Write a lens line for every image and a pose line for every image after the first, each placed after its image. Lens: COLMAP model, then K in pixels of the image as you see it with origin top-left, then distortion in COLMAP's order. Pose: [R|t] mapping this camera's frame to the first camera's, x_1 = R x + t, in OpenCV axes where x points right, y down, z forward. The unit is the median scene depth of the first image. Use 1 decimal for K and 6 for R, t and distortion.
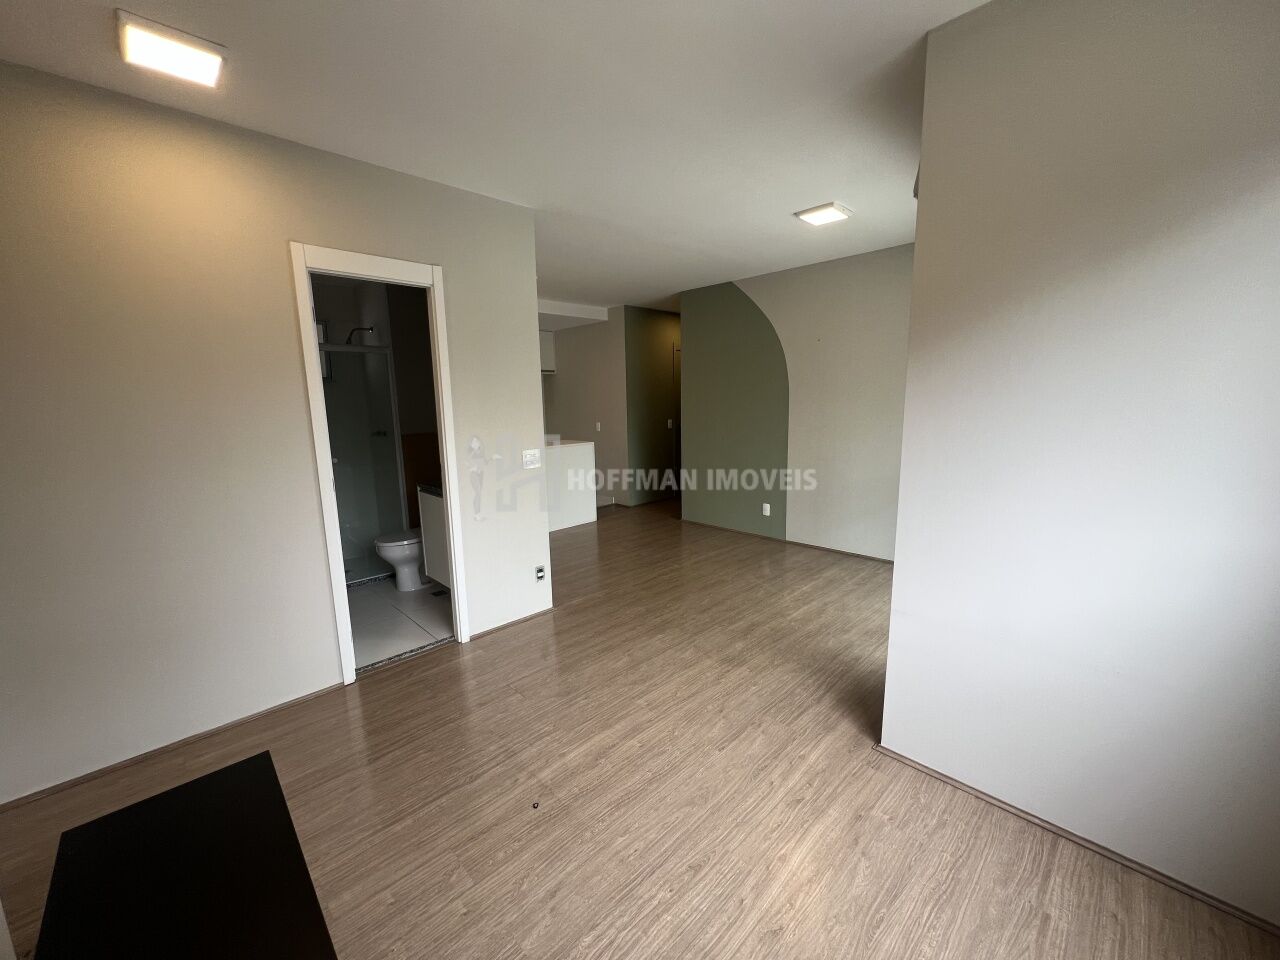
lens RADIAL K [[509.4, 0, 636.6], [0, 509.4, 476.5], [0, 0, 1]] dist [-0.002858, 0.000067]
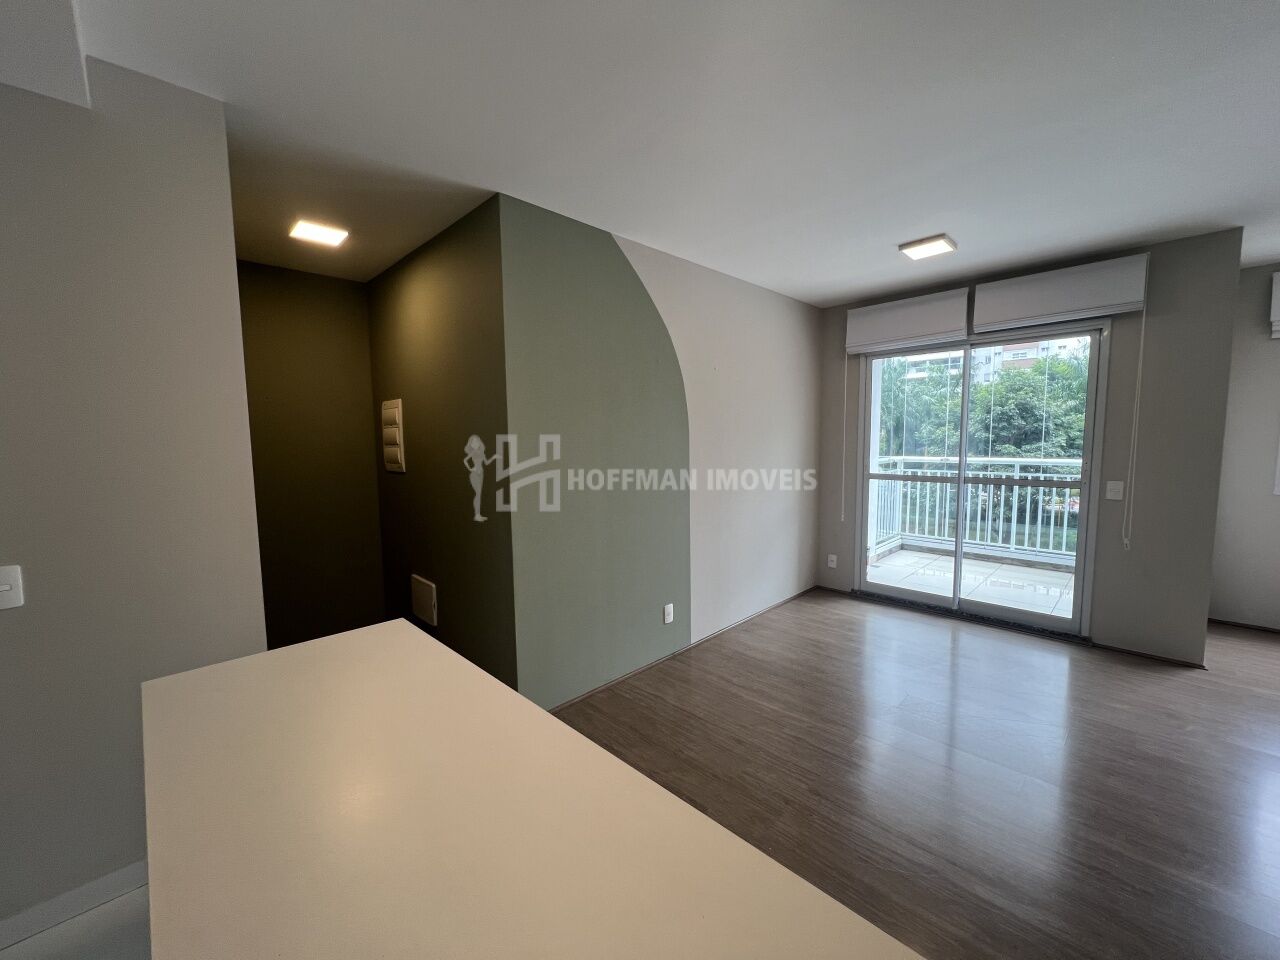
lens RADIAL K [[509.4, 0, 639.1], [0, 509.4, 478.9], [0, 0, 1]] dist [-0.002858, 0.000067]
pose [[-0.001704, -0.067513, 0.997717, -0.563132], [0.166638, 0.983749, 0.066852, -0.226230], [-0.986017, 0.166372, 0.009574, 1.480129]]
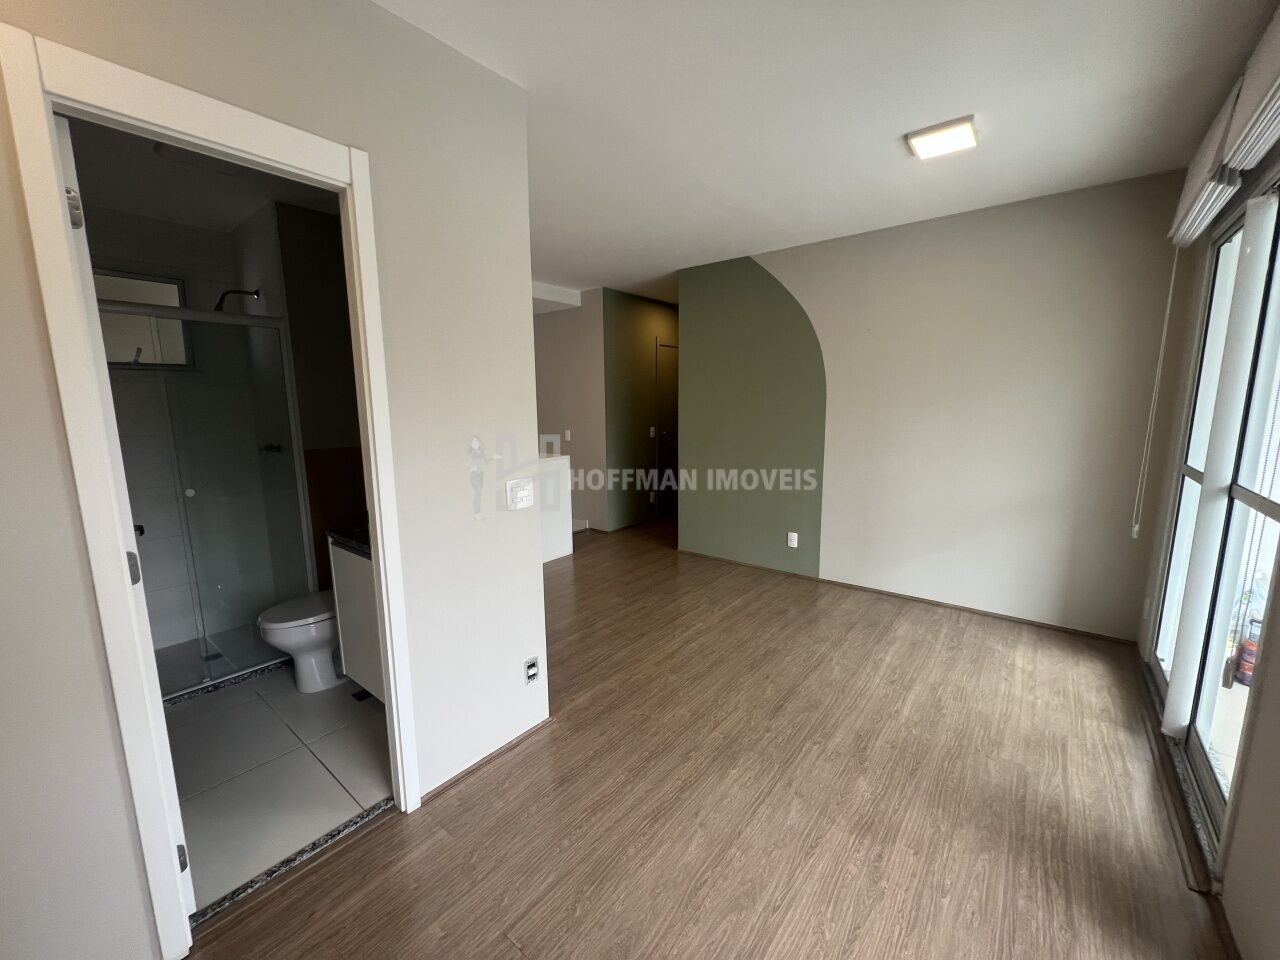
lens RADIAL K [[509.4, 0, 637.0], [0, 509.4, 477.6], [0, 0, 1]] dist [-0.002858, 0.000067]
pose [[0.992570, -0.006901, 0.121481, -0.130222], [0.007808, 0.999945, -0.006997, -0.044832], [-0.121426, 0.007894, 0.992569, 0.335479]]
